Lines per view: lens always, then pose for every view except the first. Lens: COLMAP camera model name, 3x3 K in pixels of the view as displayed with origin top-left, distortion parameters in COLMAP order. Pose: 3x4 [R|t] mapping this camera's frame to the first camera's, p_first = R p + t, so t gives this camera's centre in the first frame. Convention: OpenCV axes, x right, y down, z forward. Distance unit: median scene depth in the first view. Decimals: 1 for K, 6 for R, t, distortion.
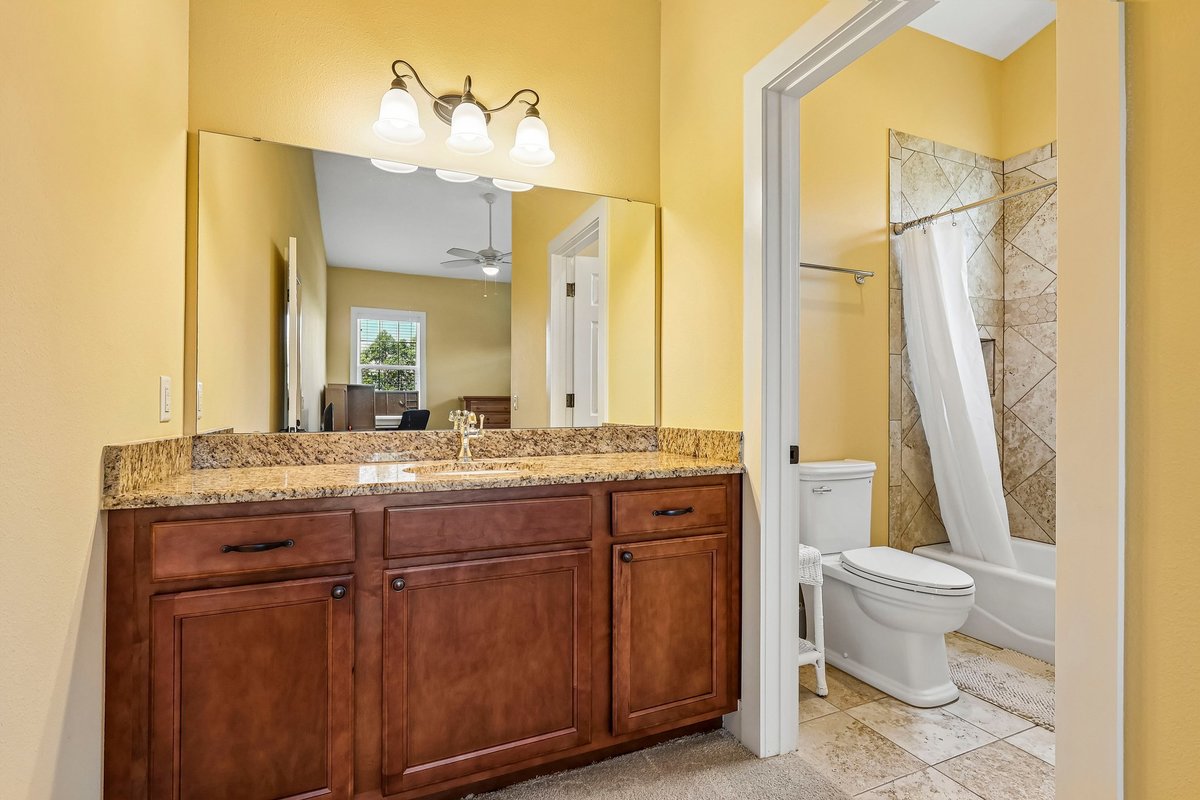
lens RADIAL K [[554.4, 0, 597.2], [0, 554.4, 404.5], [0, 0, 1]] dist [-0.002336, 0.000417]
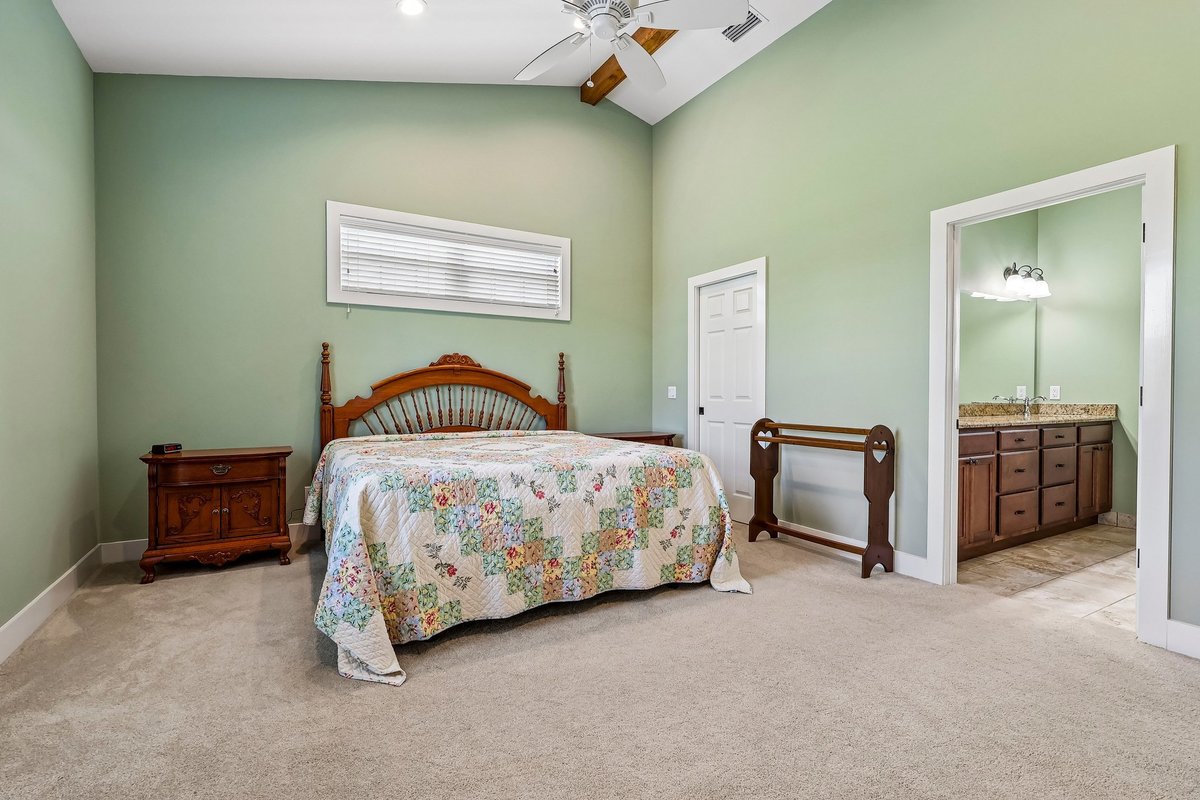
lens RADIAL K [[554.4, 0, 600.4], [0, 554.4, 398.0], [0, 0, 1]] dist [-0.002336, 0.000417]
pose [[0.994167, 0.005013, 0.107737, -2.438453], [-0.006758, 0.999852, 0.015832, -0.006709], [-0.107642, -0.016468, 0.994053, -1.332183]]
